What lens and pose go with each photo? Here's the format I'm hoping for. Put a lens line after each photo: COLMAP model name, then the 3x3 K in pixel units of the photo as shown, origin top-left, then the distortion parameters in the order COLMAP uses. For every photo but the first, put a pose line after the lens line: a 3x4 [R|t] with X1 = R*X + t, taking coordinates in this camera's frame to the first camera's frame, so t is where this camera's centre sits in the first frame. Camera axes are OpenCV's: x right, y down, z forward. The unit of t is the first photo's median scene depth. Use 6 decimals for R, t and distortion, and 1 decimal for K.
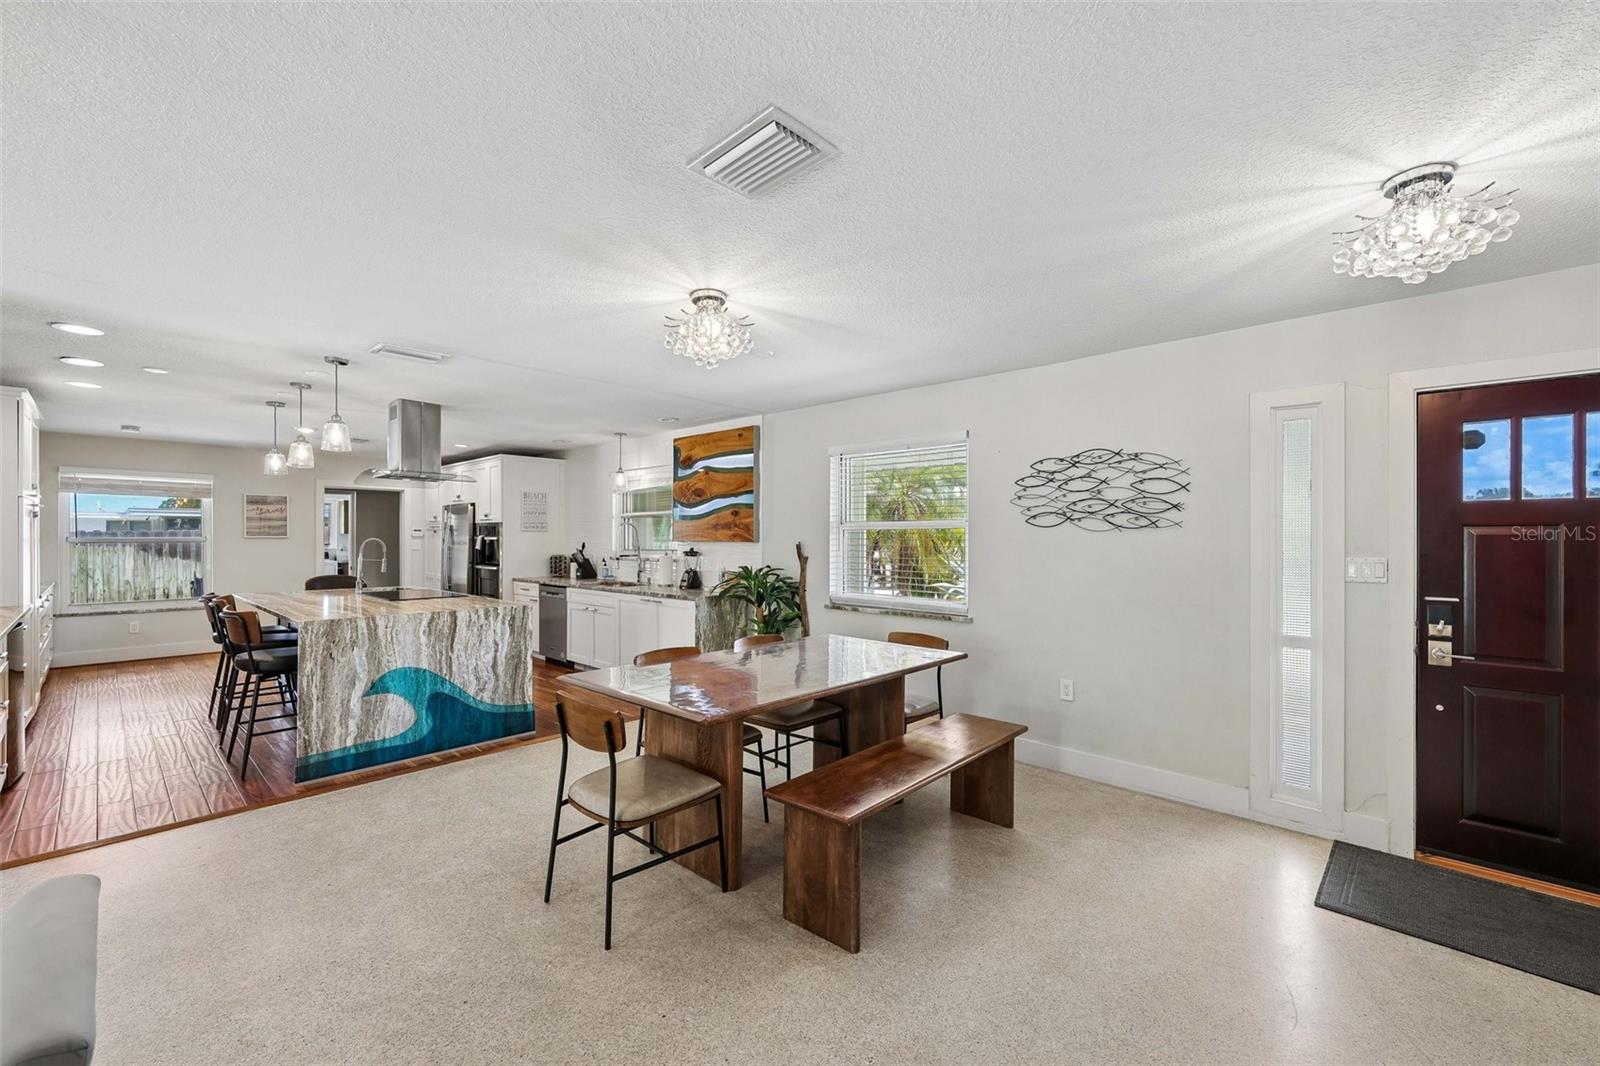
lens RADIAL K [[646.5, 0, 784.9], [0, 646.5, 540.0], [0, 0, 1]] dist [0.000716, 0.000565]
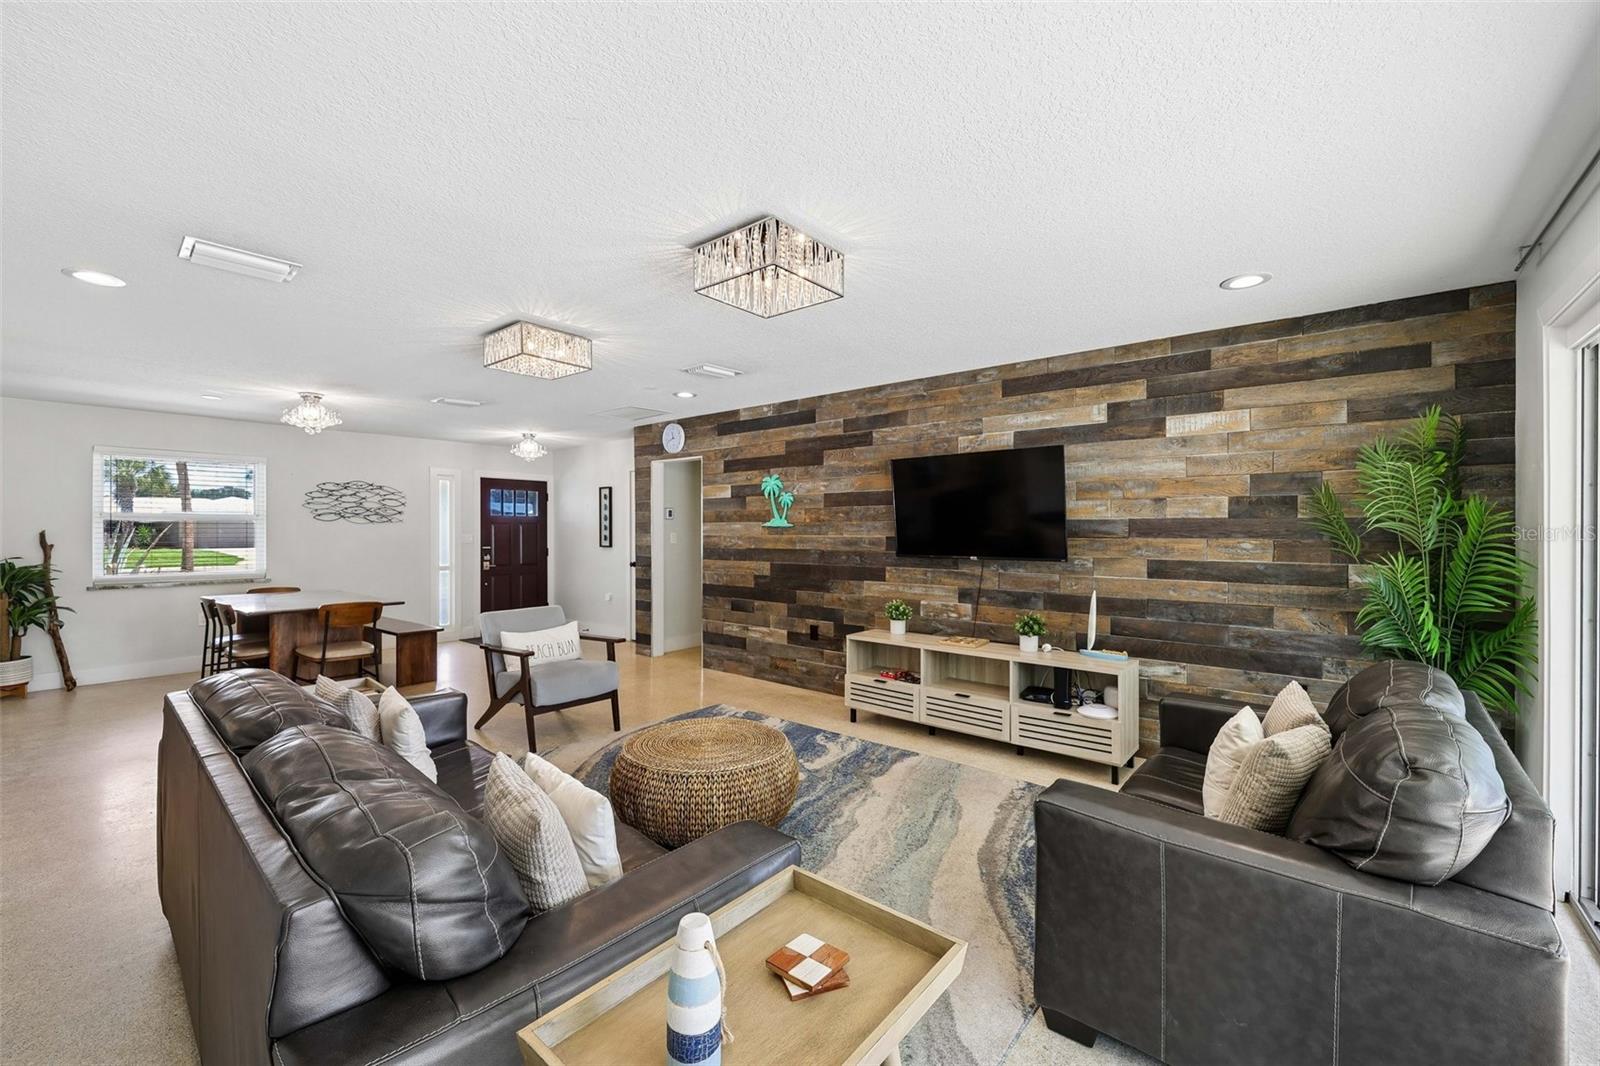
lens RADIAL K [[646.5, 0, 804.8], [0, 646.5, 528.5], [0, 0, 1]] dist [0.000716, 0.000565]
pose [[-0.064780, -0.000966, 0.997899, -1.018317], [0.002538, 0.999996, 0.001132, 0.001578], [-0.997896, 0.002606, -0.064778, -0.135809]]
